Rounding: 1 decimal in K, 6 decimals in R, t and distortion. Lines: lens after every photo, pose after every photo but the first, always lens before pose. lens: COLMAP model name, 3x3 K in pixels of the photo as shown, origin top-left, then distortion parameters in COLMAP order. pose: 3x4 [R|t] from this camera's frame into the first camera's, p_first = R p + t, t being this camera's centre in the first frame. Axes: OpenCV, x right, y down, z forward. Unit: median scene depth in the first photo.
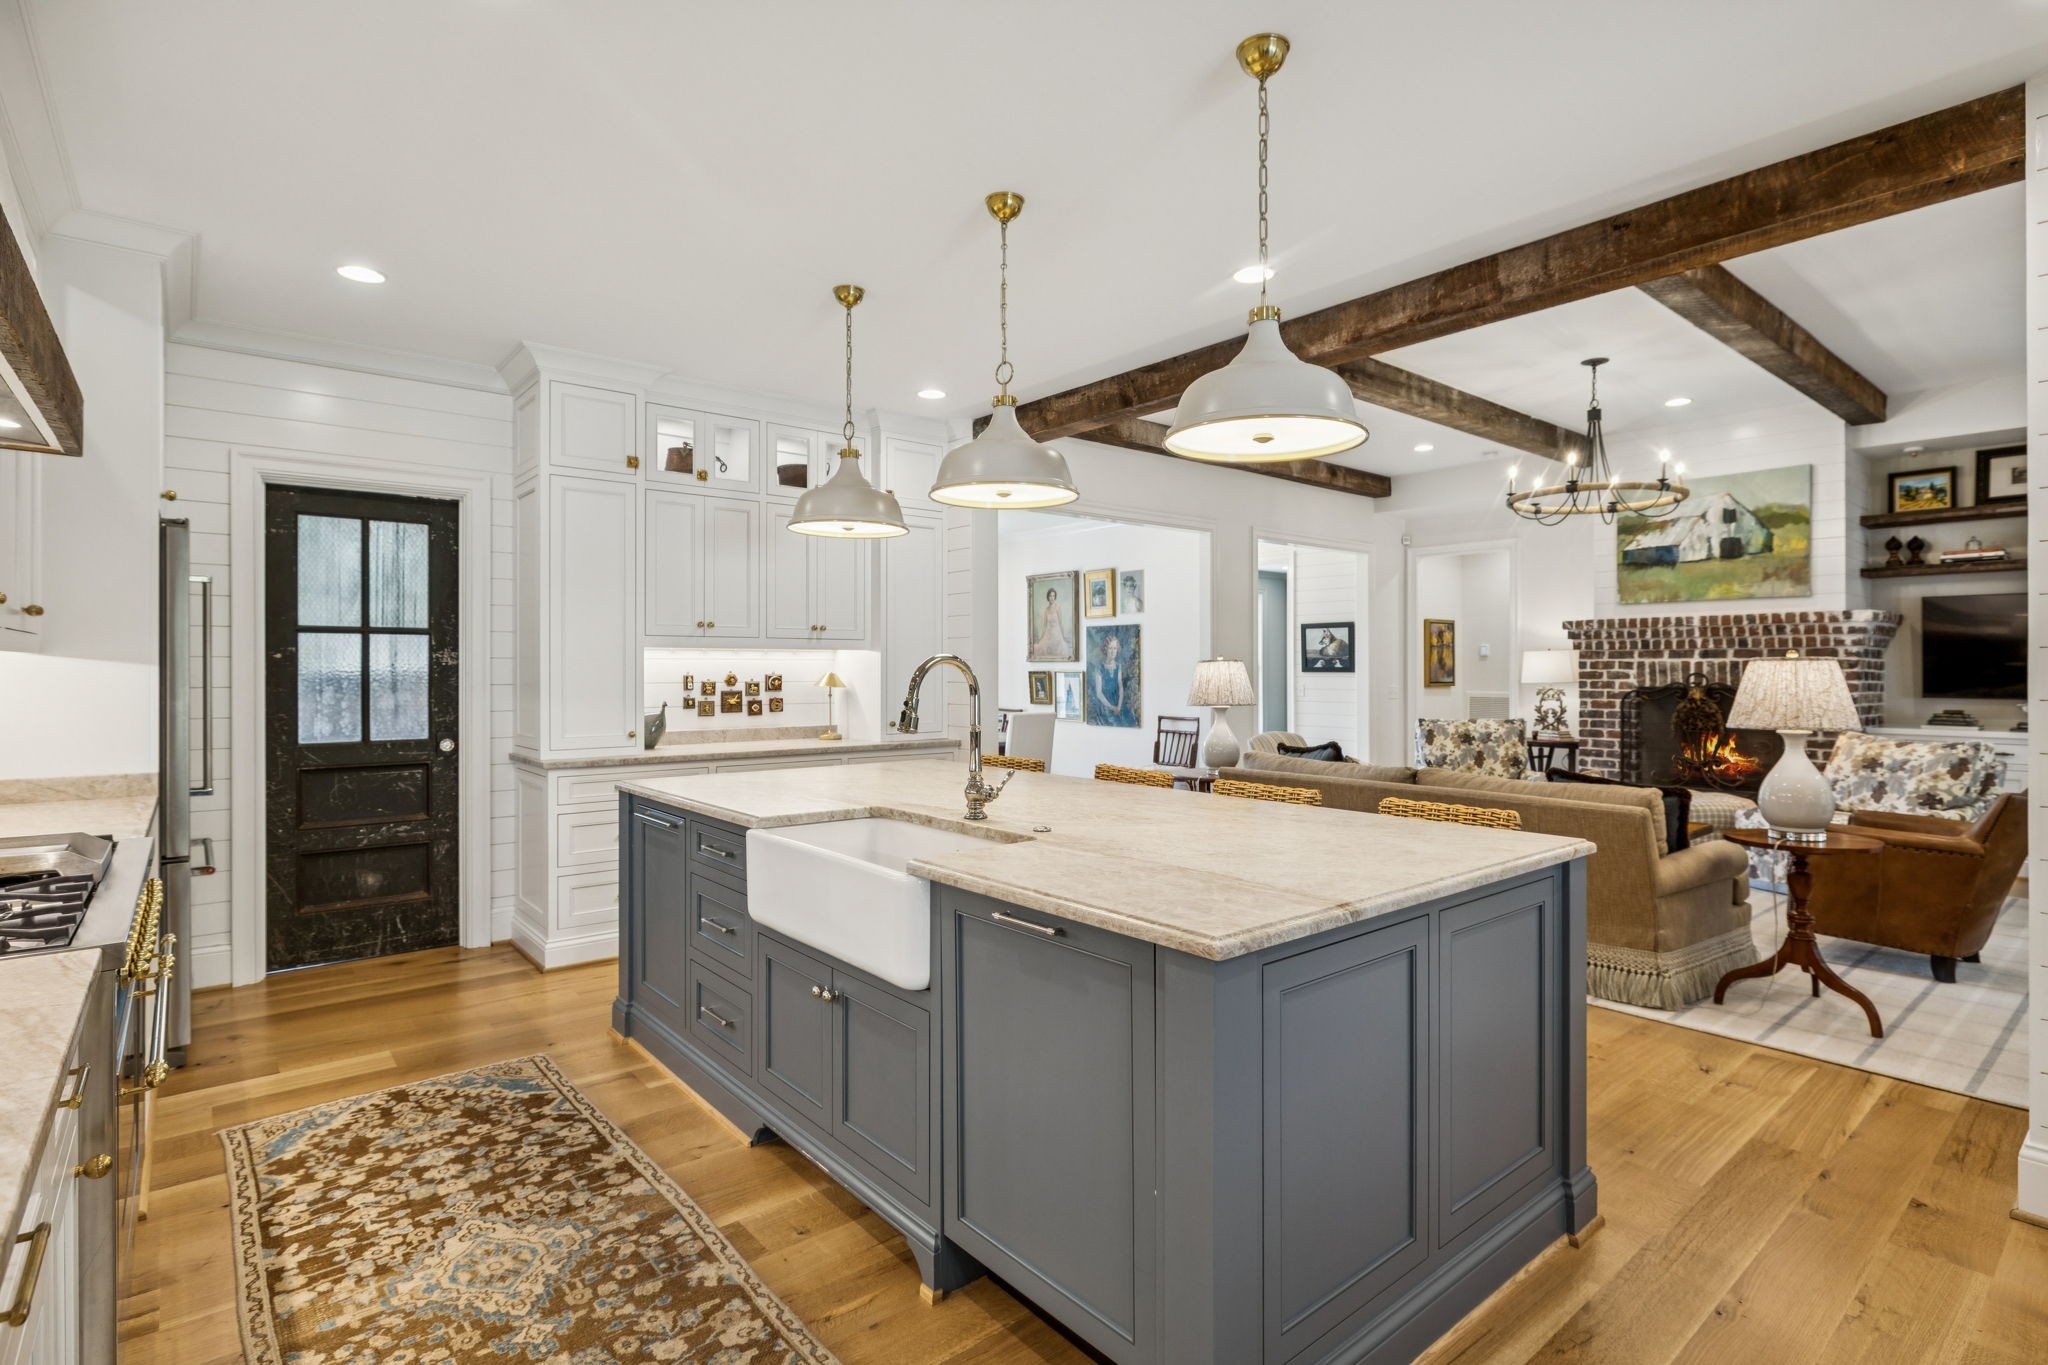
lens RADIAL K [[1002.7, 0, 1021.8], [0, 1002.7, 671.4], [0, 0, 1]] dist [-0.007560, 0.000546]
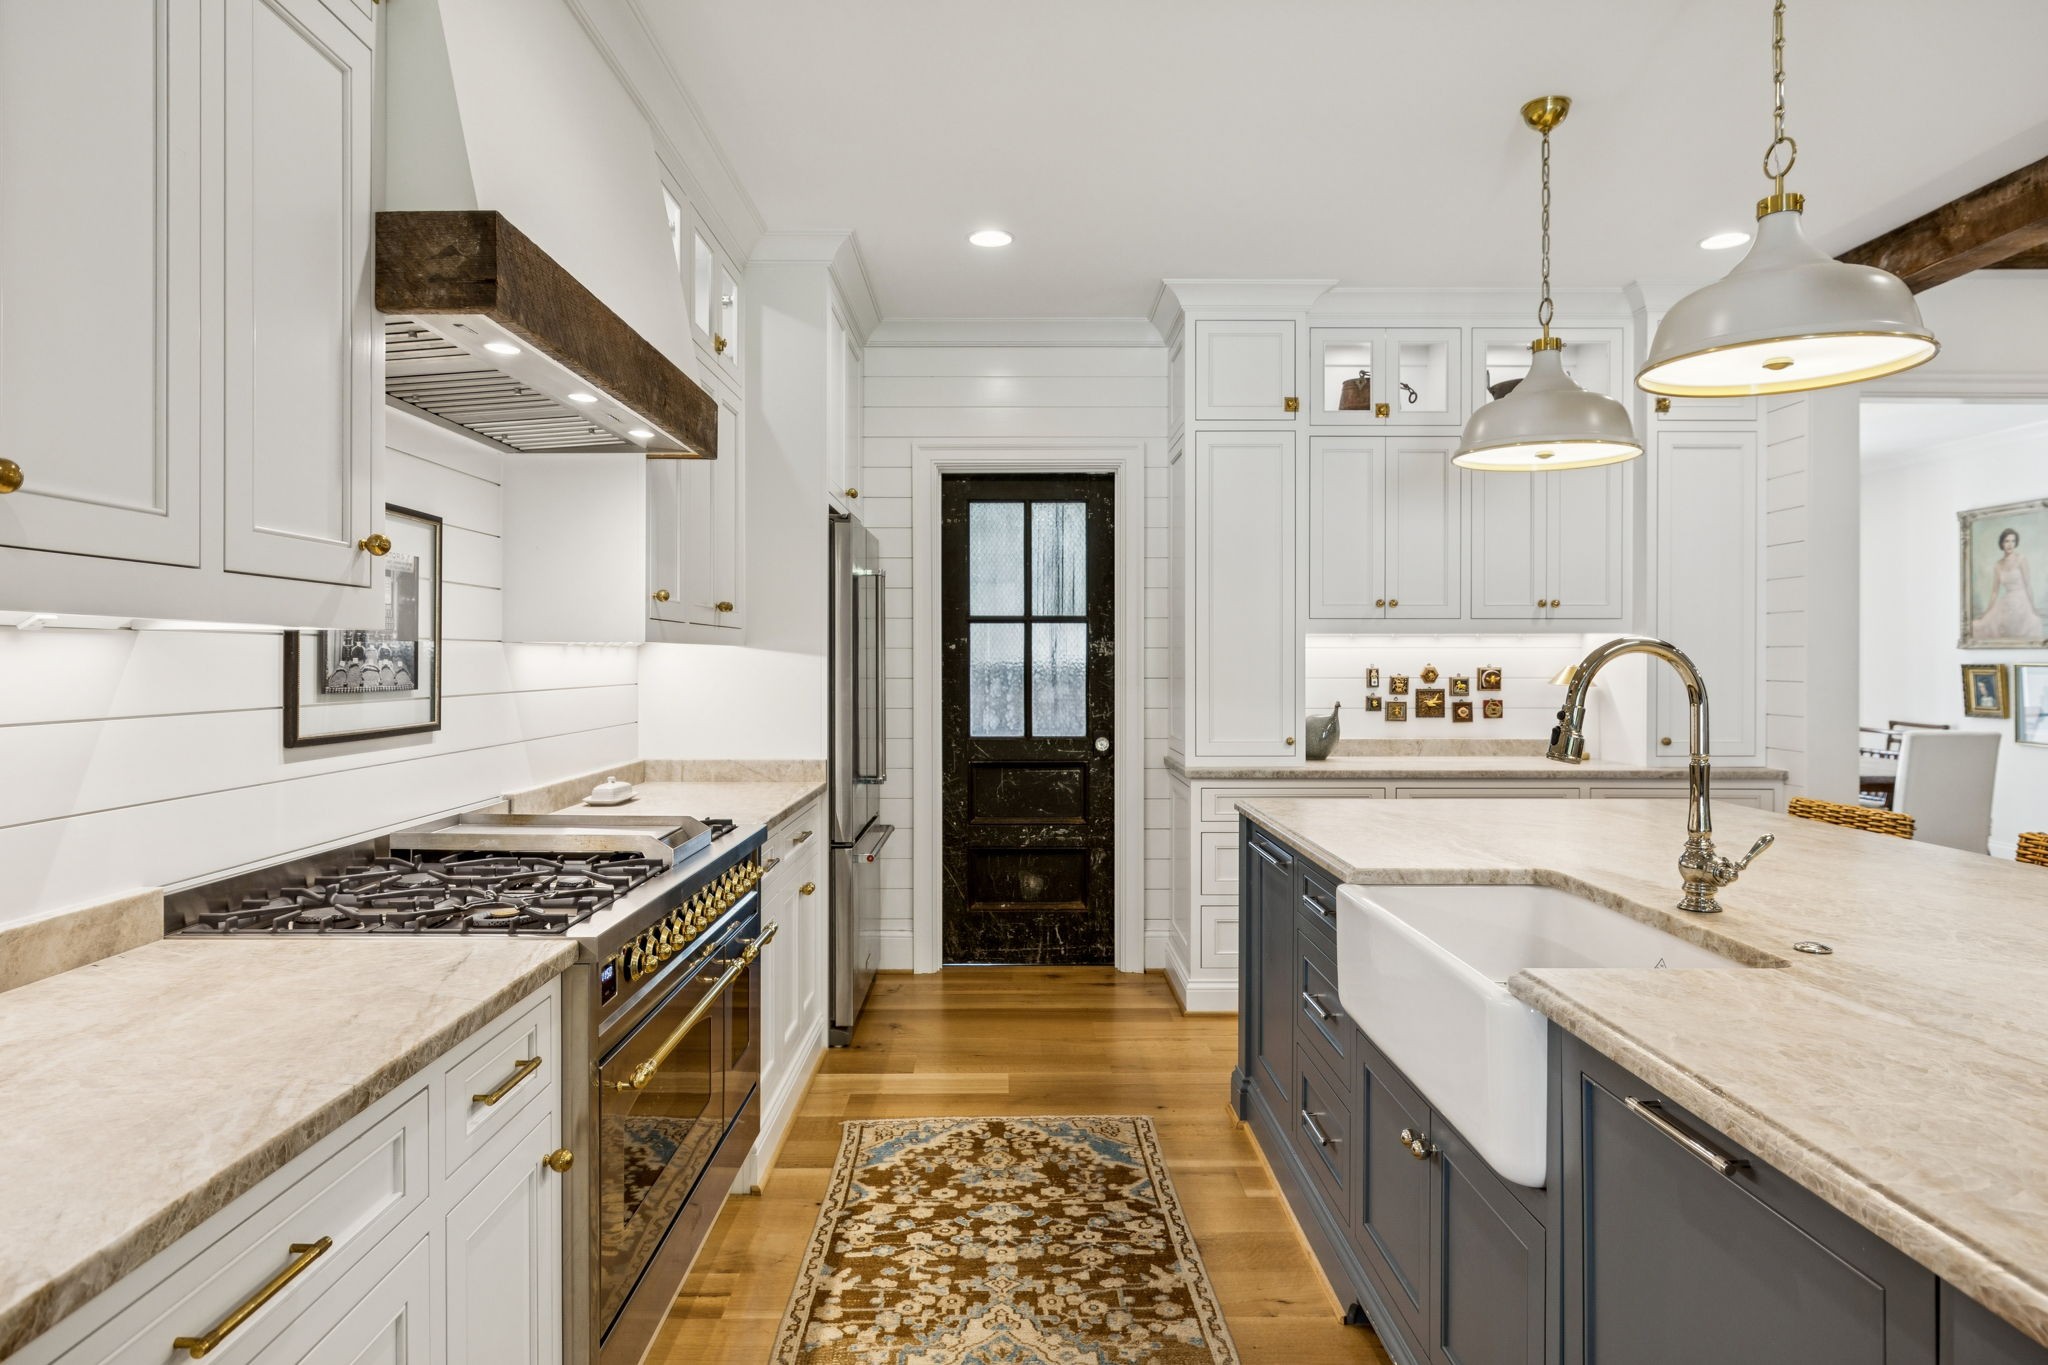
lens RADIAL K [[1193.1, 0, 1022.0], [0, 1193.1, 668.8], [0, 0, 1]] dist [-0.008288, 0.002514]
pose [[0.770768, 0.004734, -0.637098, 0.066042], [-0.001861, 0.999985, 0.005179, -0.000169], [0.637113, -0.002806, 0.770766, 0.136888]]
